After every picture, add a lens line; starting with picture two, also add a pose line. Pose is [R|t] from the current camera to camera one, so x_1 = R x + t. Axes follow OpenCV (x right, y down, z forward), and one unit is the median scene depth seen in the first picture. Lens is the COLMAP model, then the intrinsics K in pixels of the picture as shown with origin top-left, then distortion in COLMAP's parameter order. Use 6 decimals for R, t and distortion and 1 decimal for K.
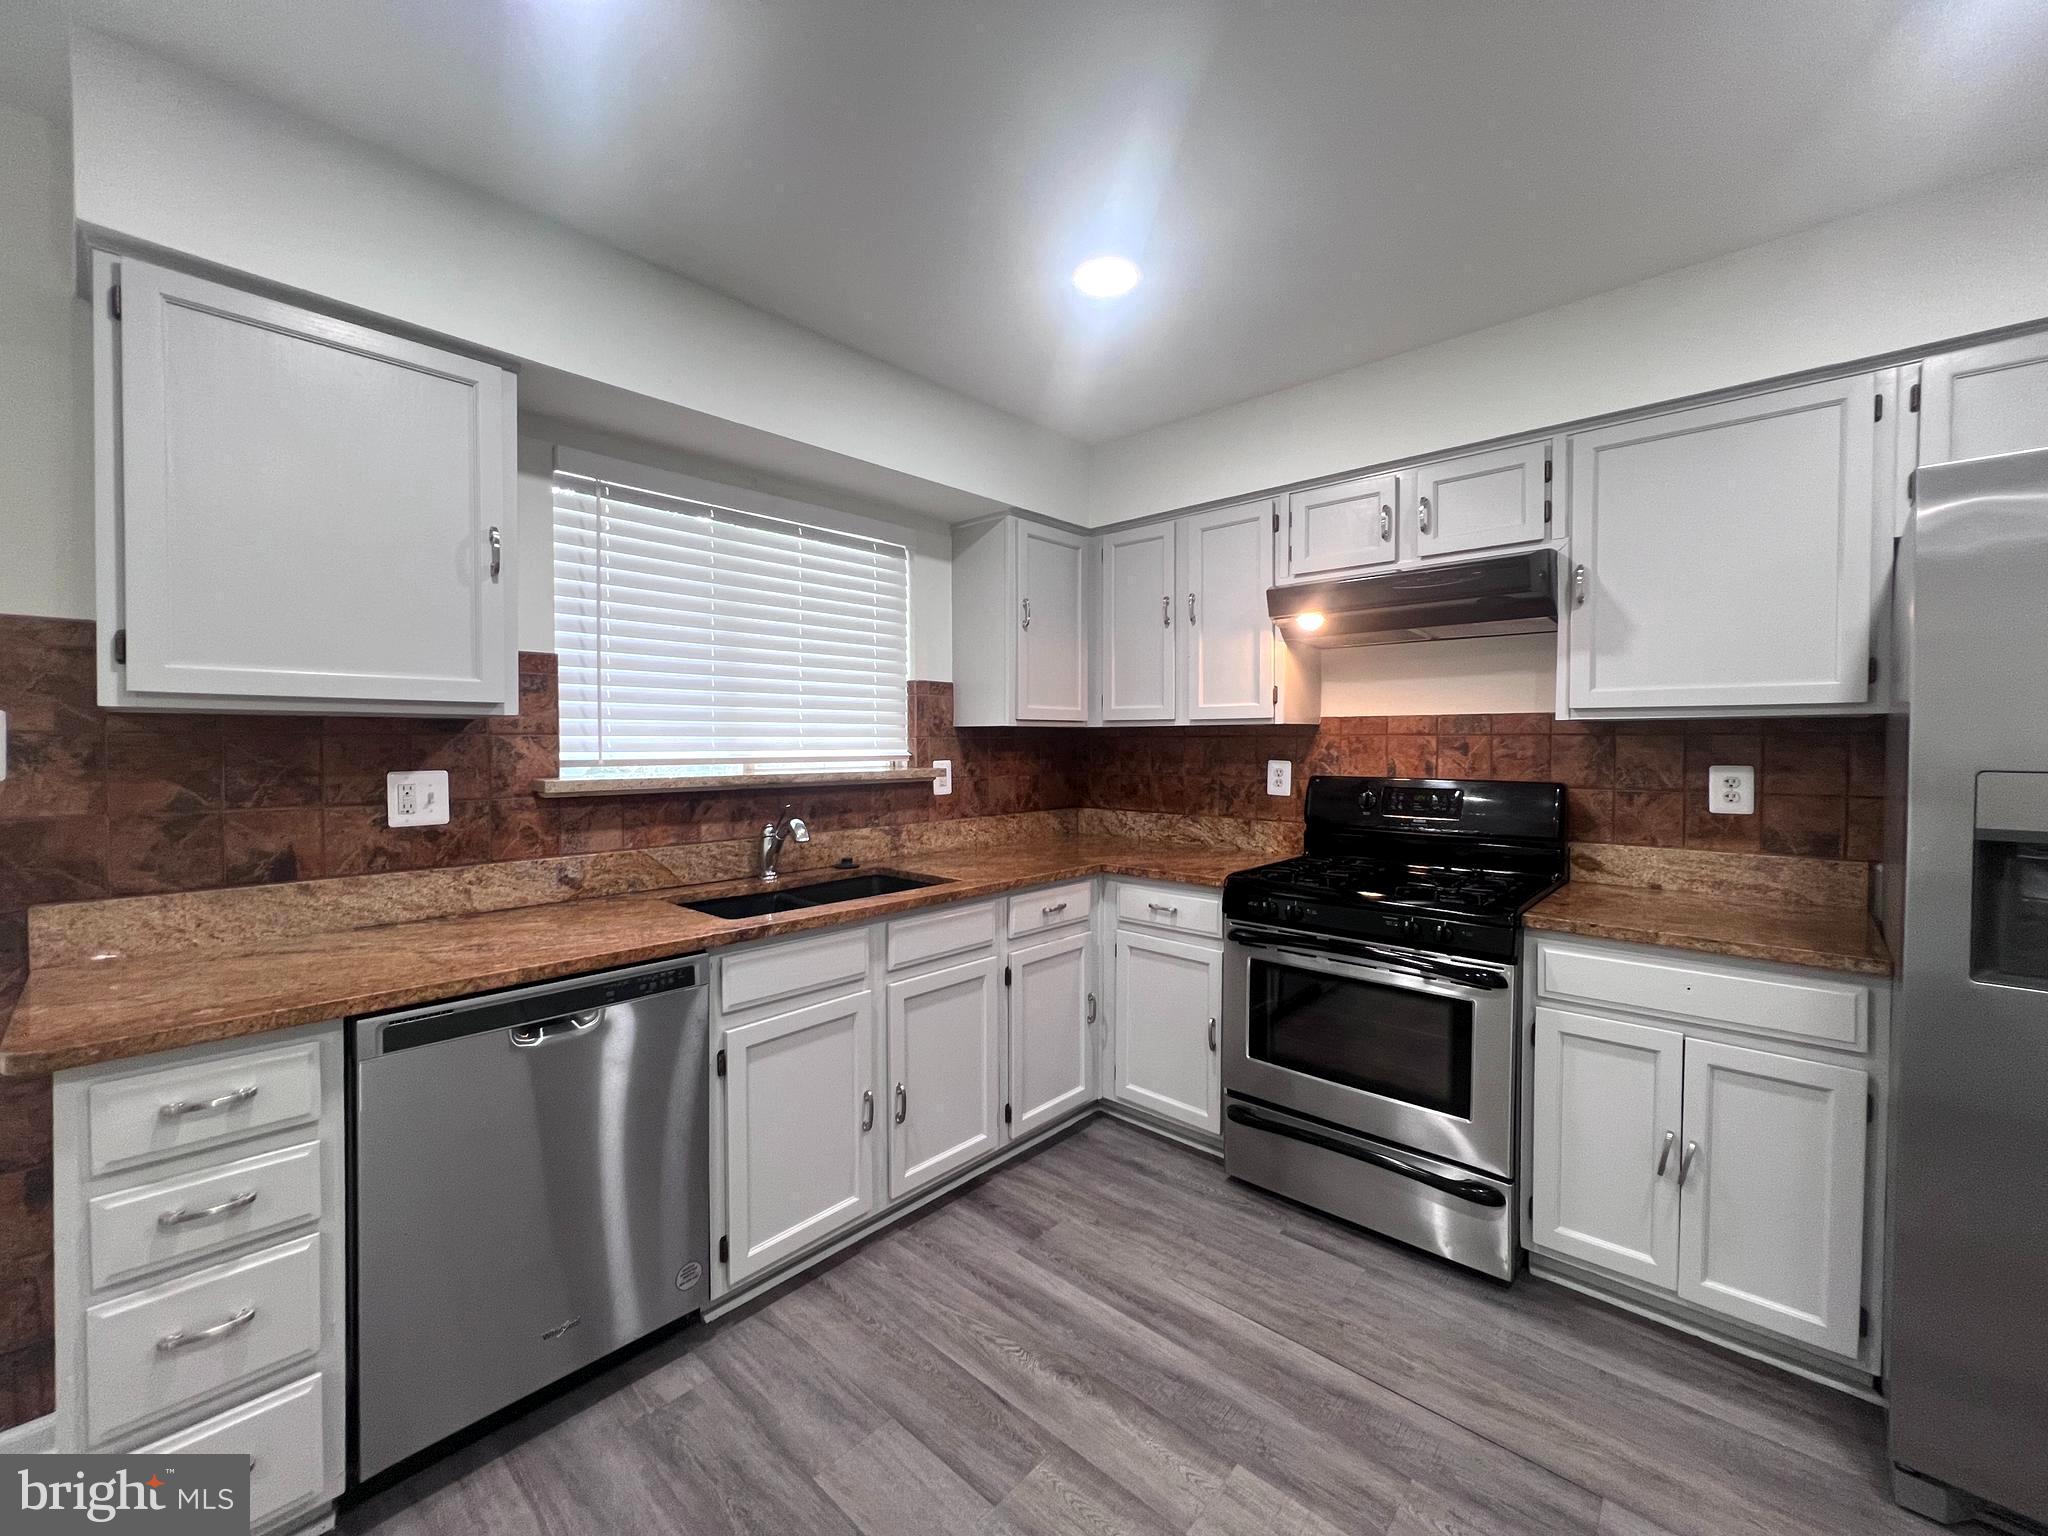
lens RADIAL K [[822.2, 0, 1018.4], [0, 822.2, 758.9], [0, 0, 1]] dist [-0.005339, 0.001165]
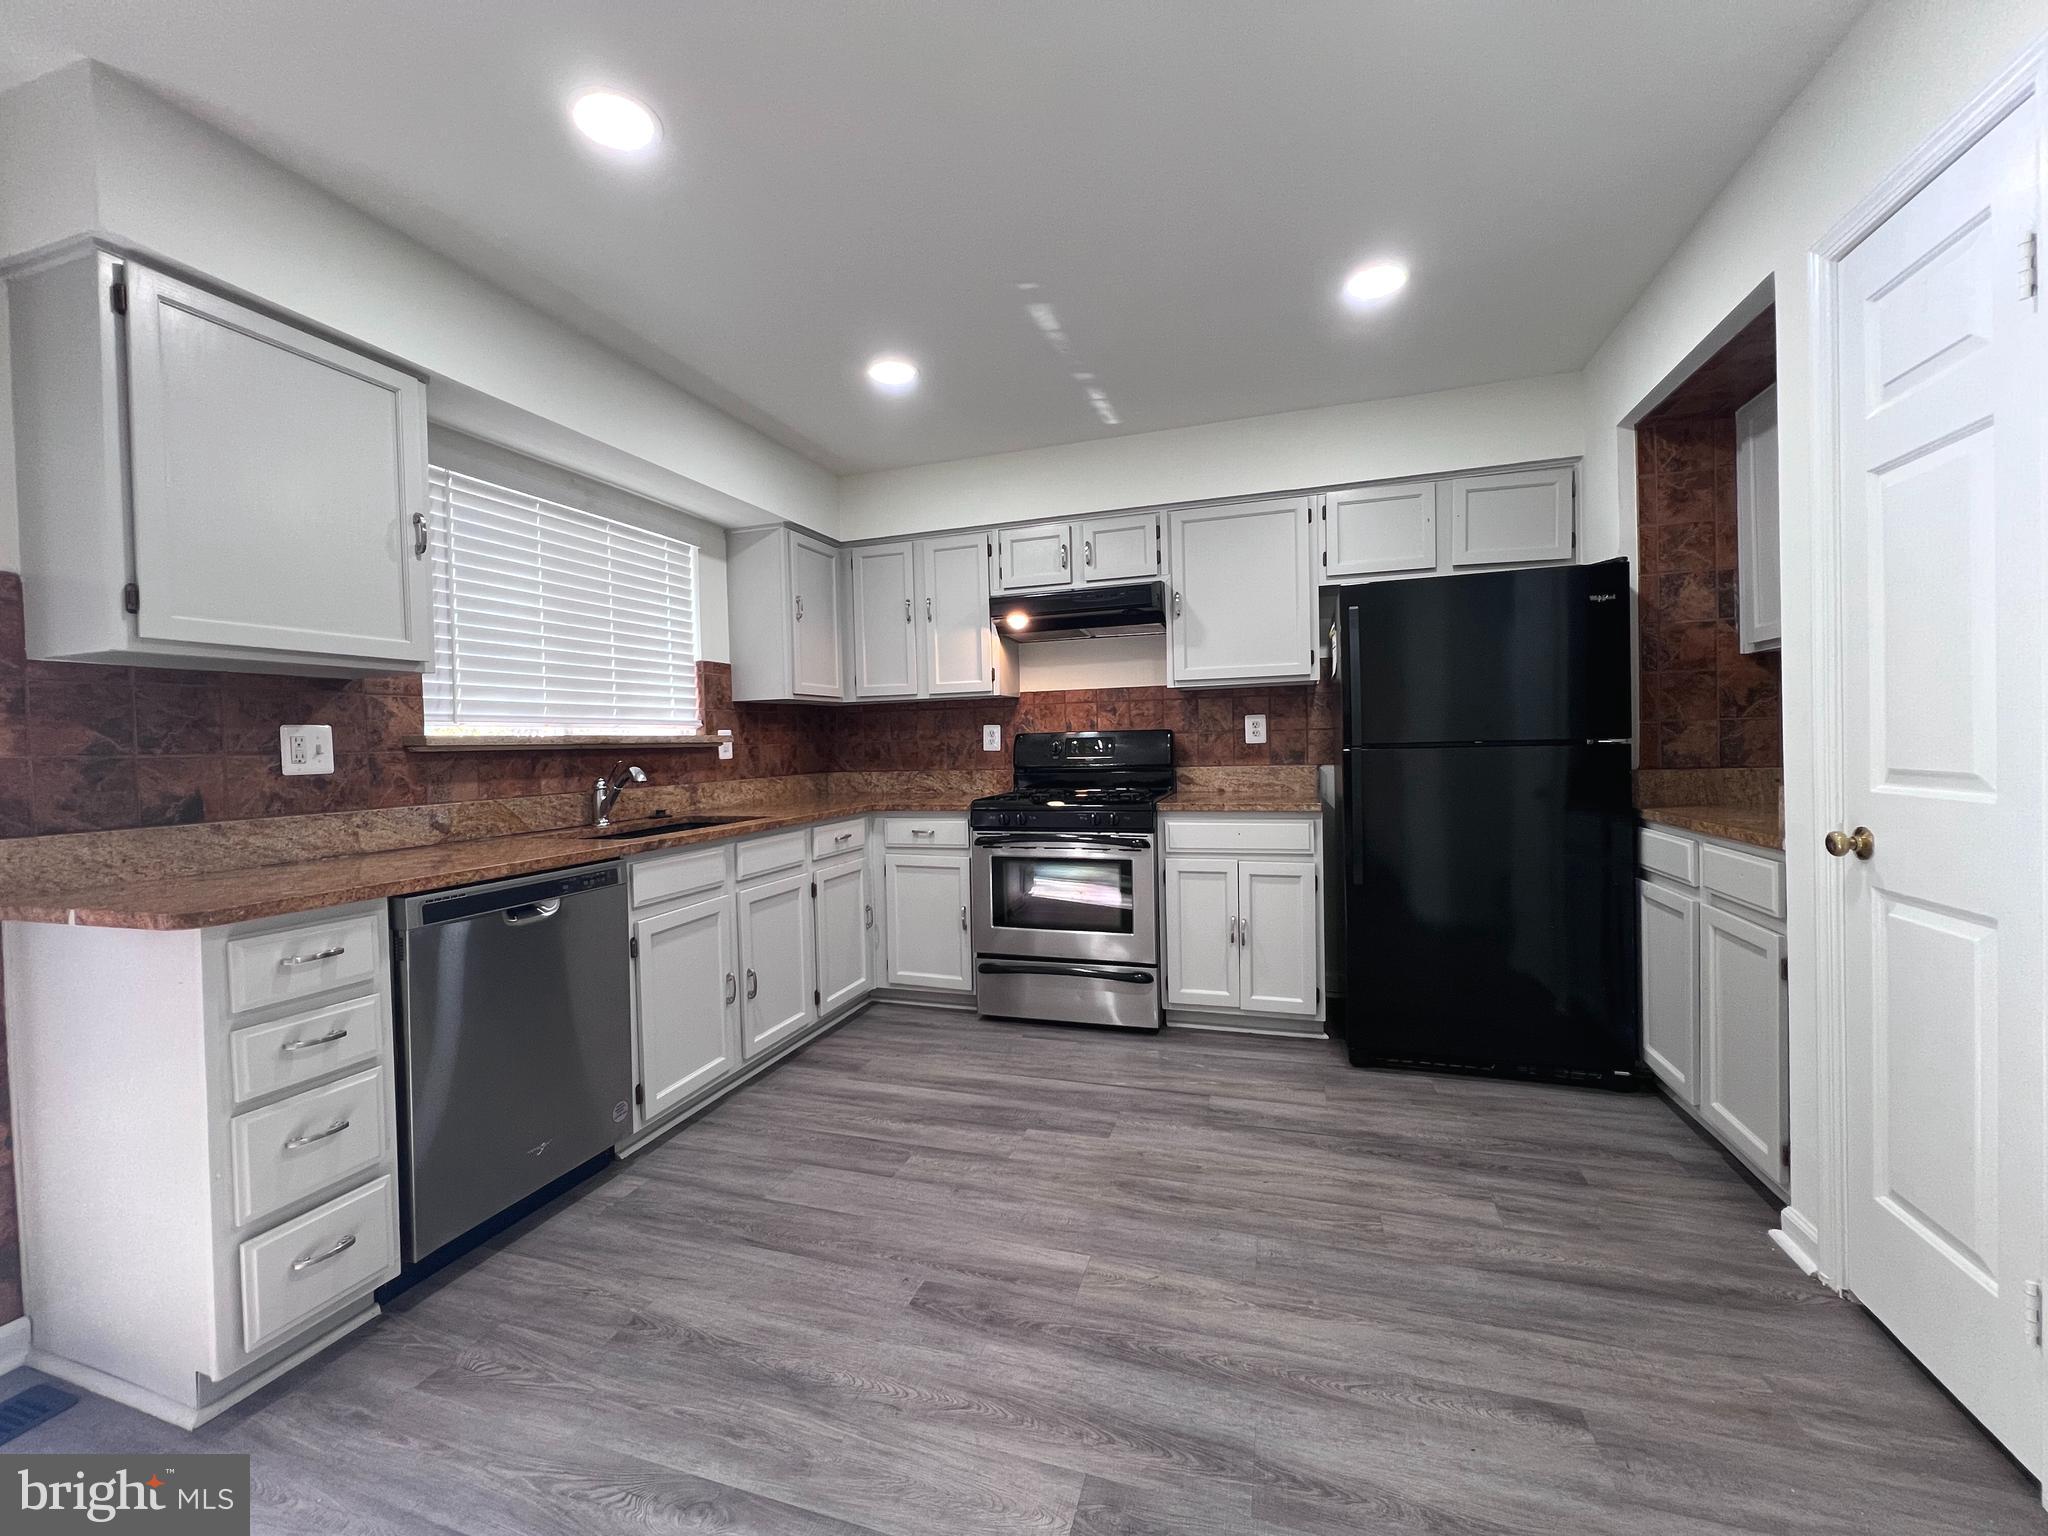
lens RADIAL K [[820.9, 0, 1019.7], [0, 820.9, 758.2], [0, 0, 1]] dist [-0.002465, 0.000714]
pose [[0.910677, -0.031983, 0.411879, -0.284908], [0.035007, 0.999387, 0.000201, 0.083805], [-0.411633, 0.014236, 0.911238, -0.356690]]
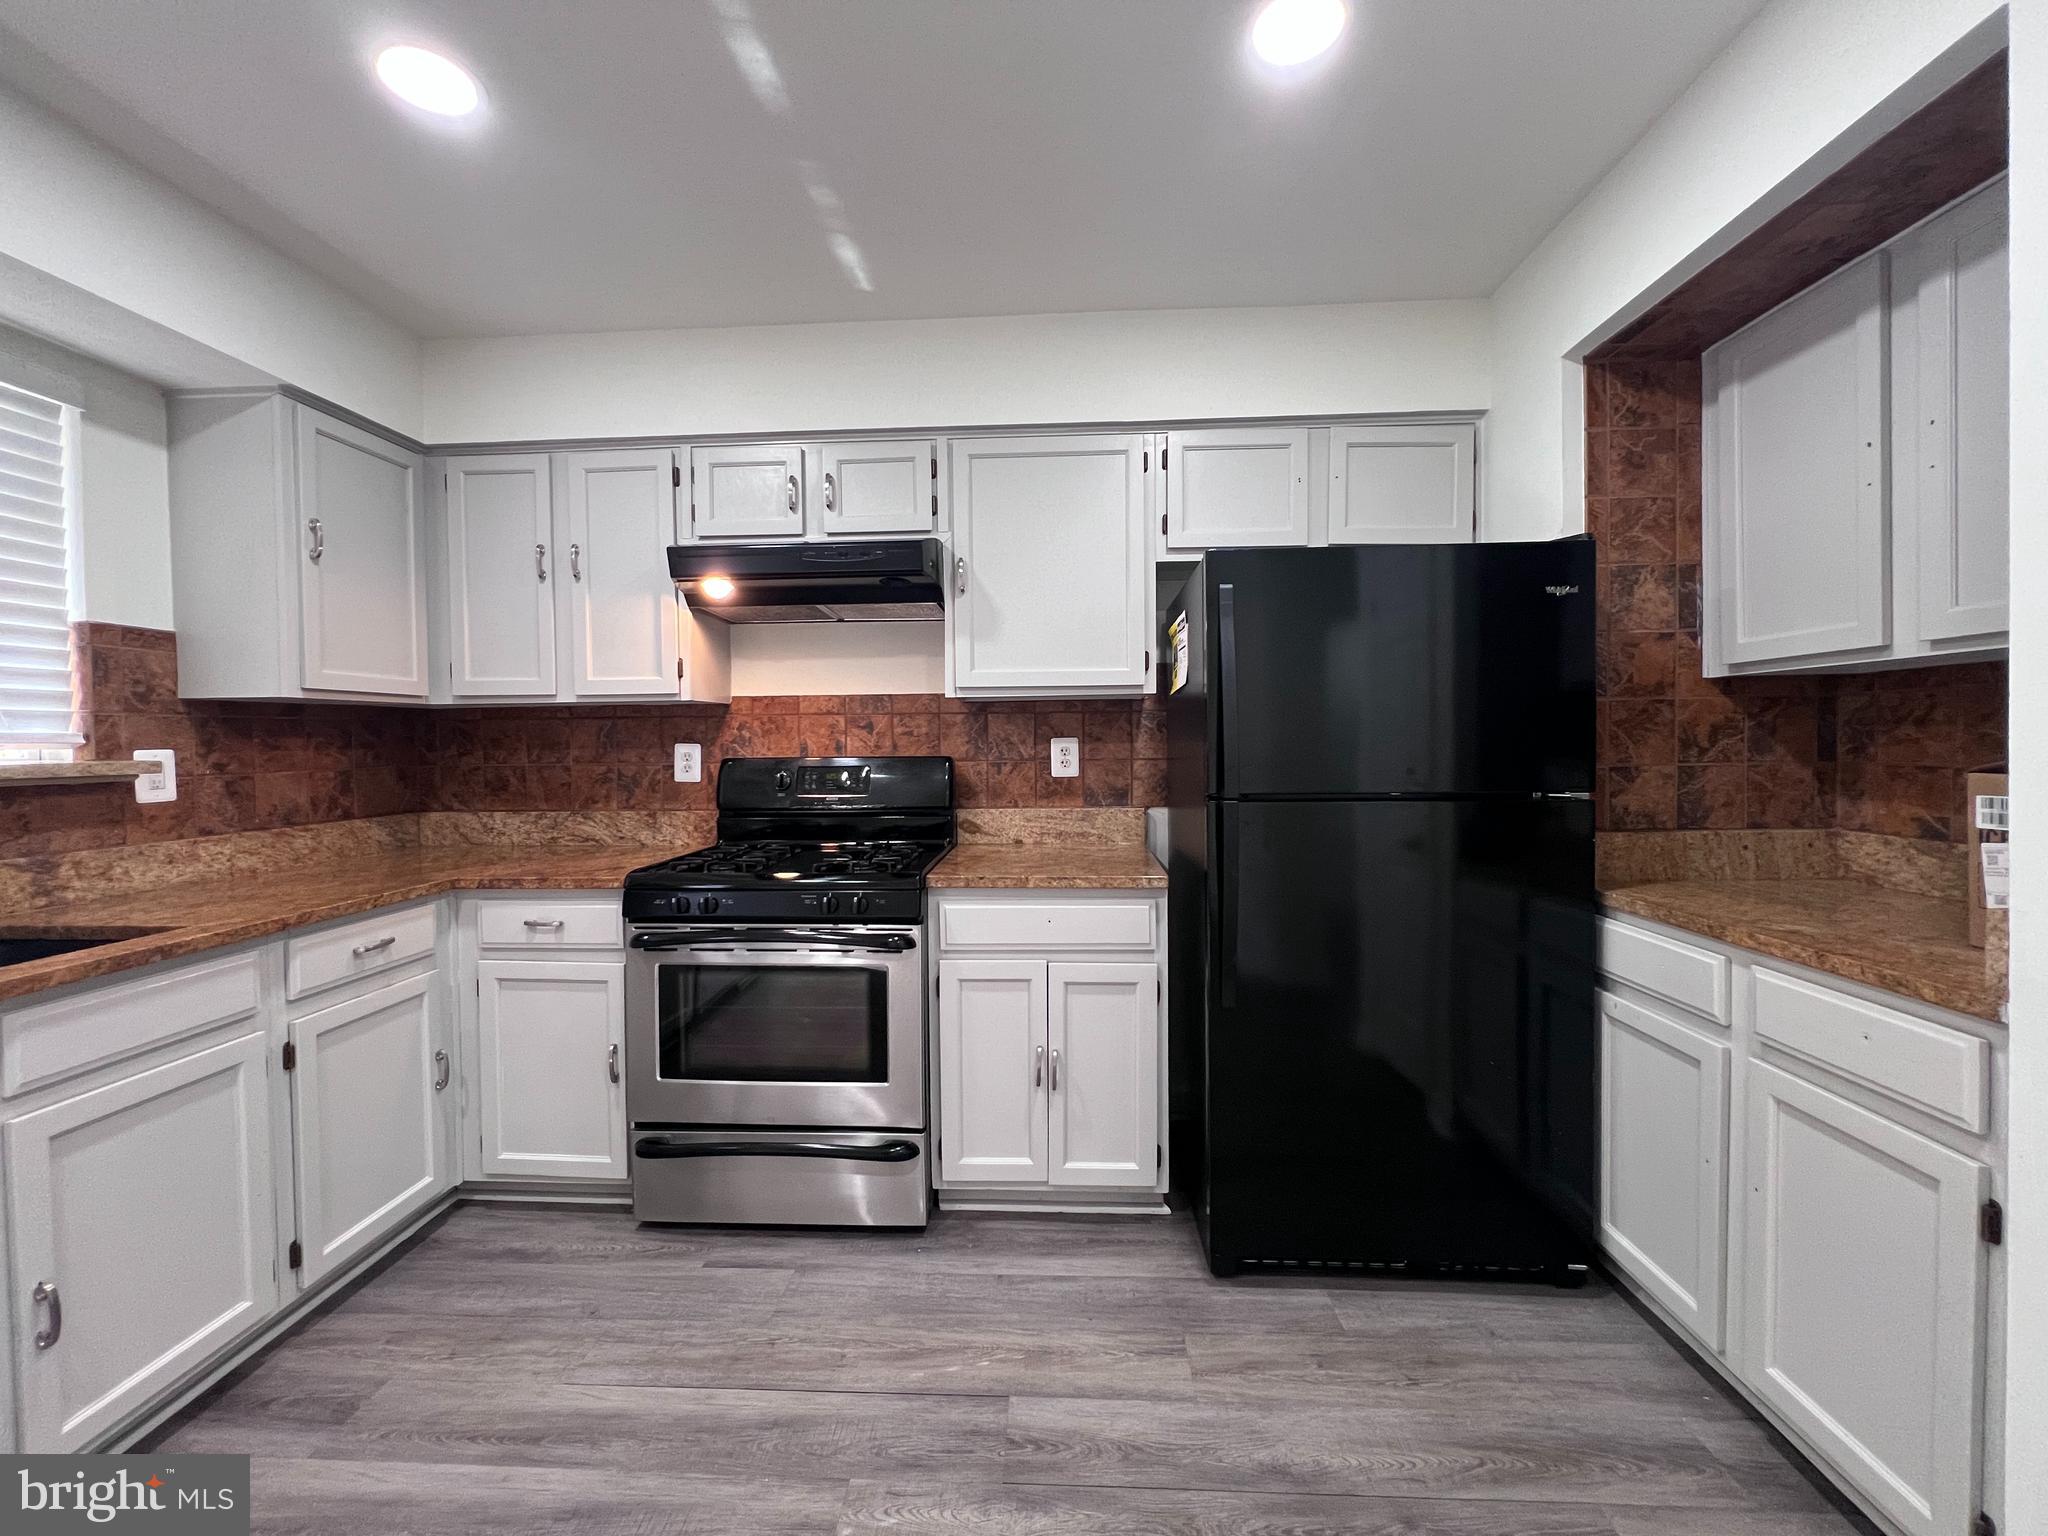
lens RADIAL K [[820.9, 0, 1019.7], [0, 820.9, 758.5], [0, 0, 1]] dist [-0.002465, 0.000714]
pose [[0.771184, -0.021848, 0.636237, 0.033116], [0.024437, 0.999690, 0.004708, 0.033240], [-0.636143, 0.011917, 0.771479, 0.094351]]
